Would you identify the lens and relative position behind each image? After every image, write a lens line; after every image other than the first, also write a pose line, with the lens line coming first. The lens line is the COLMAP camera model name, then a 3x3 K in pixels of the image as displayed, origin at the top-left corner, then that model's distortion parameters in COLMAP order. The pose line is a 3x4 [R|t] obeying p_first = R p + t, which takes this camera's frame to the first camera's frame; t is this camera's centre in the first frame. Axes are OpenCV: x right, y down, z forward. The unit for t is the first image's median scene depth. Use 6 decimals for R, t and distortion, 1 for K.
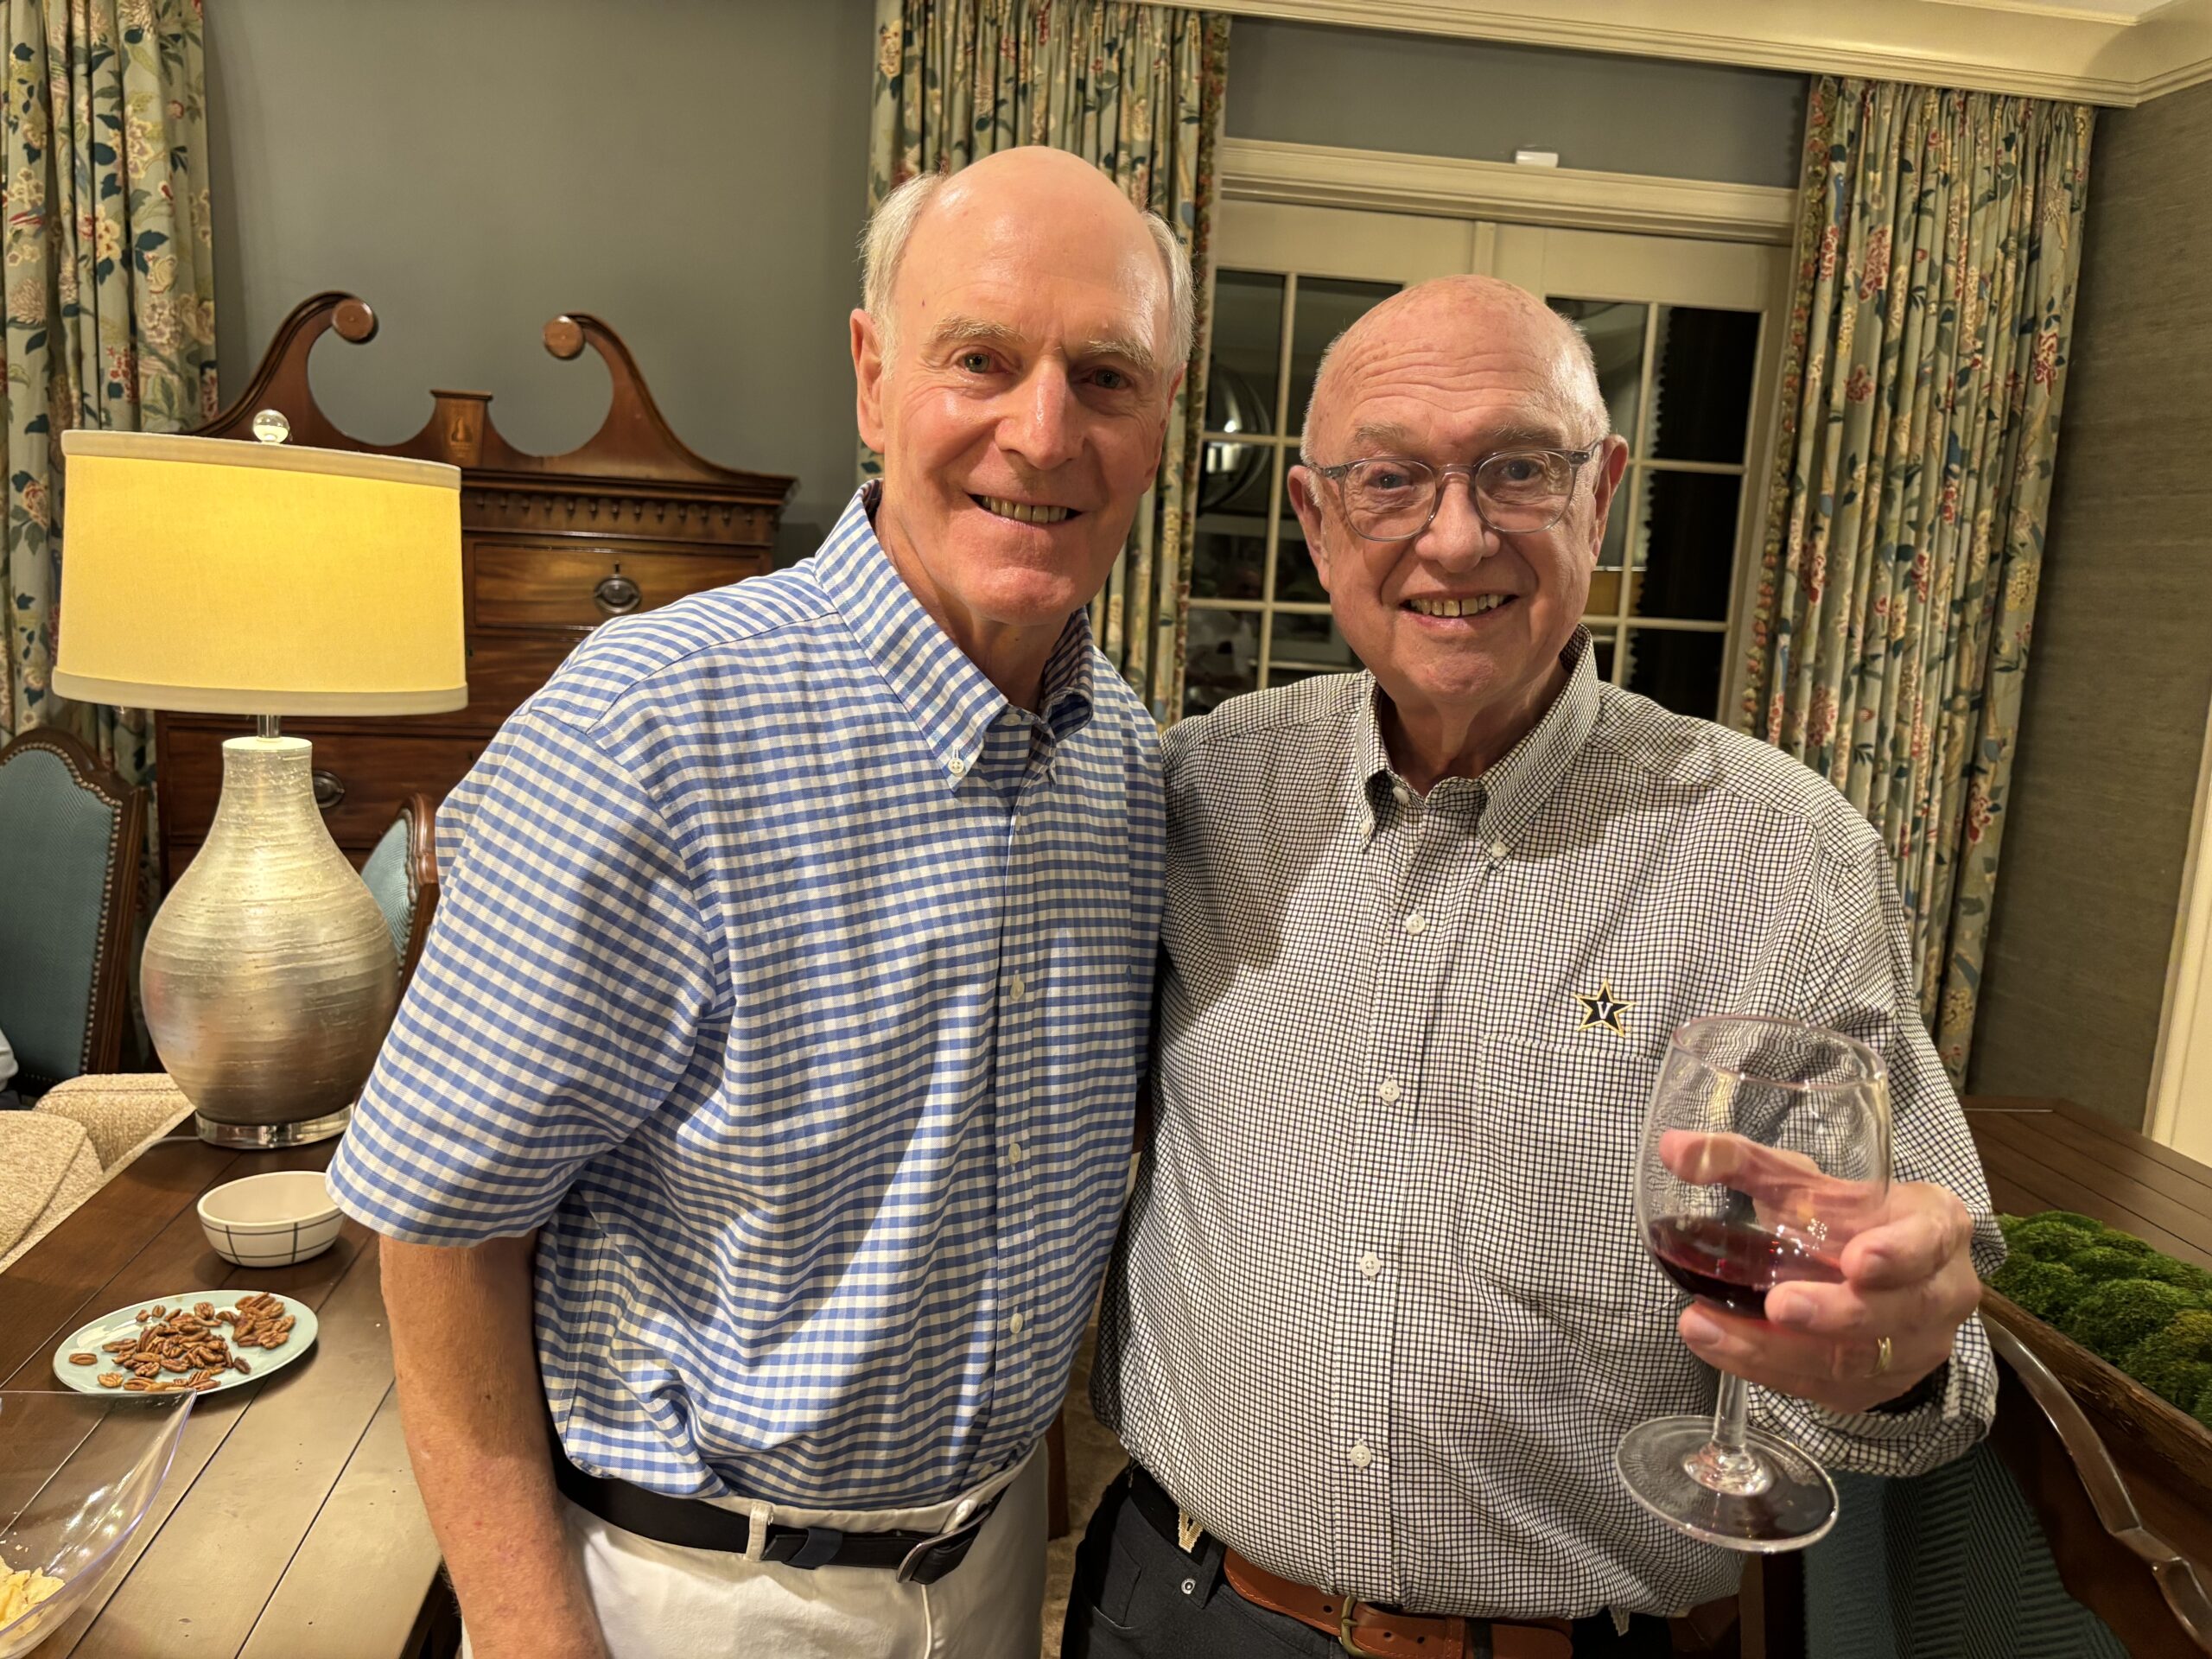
lens RADIAL K [[1742.9, 0, 1106.0], [0, 1742.9, 829.5], [0, 0, 1]] dist [-0.007796, 0.091404]
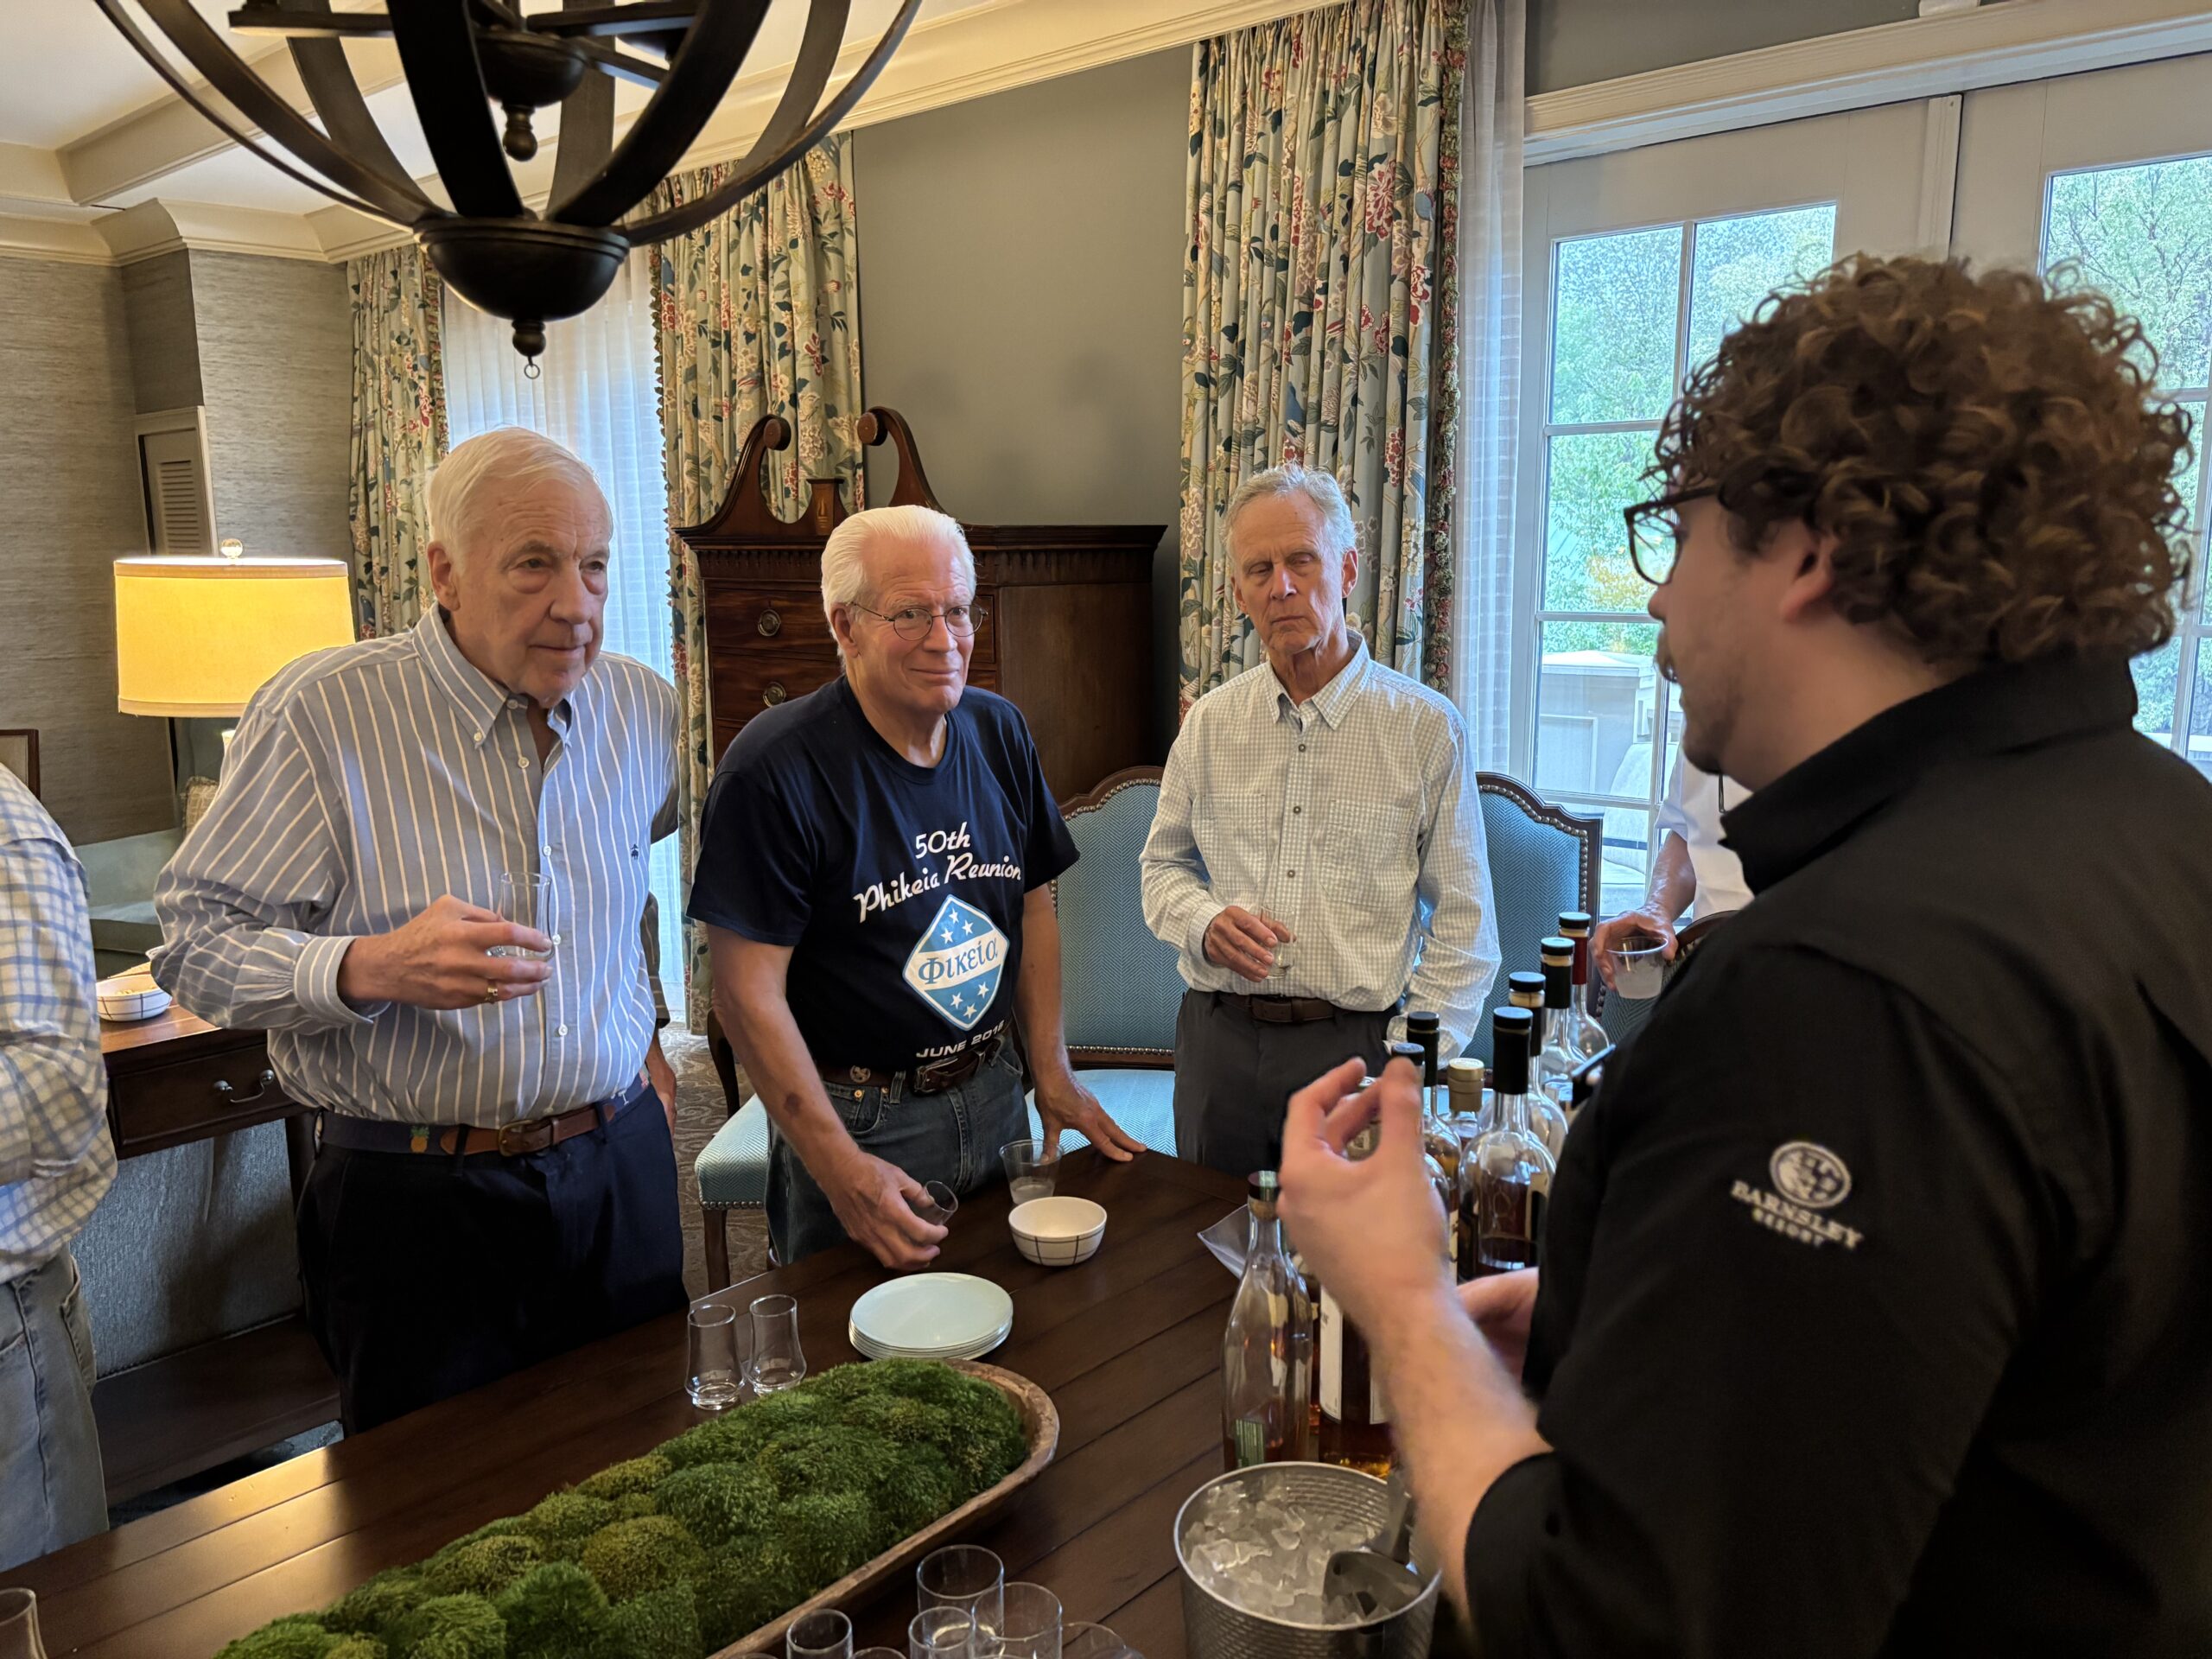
lens RADIAL K [[1742.9, 0, 1106.0], [0, 1742.9, 829.5], [0, 0, 1]] dist [-0.007796, 0.091404]
pose [[0.649127, 0.069331, -0.757514, 0.671357], [-0.079910, 0.996543, 0.022732, -0.033520], [0.756471, 0.045777, 0.652423, 0.295725]]
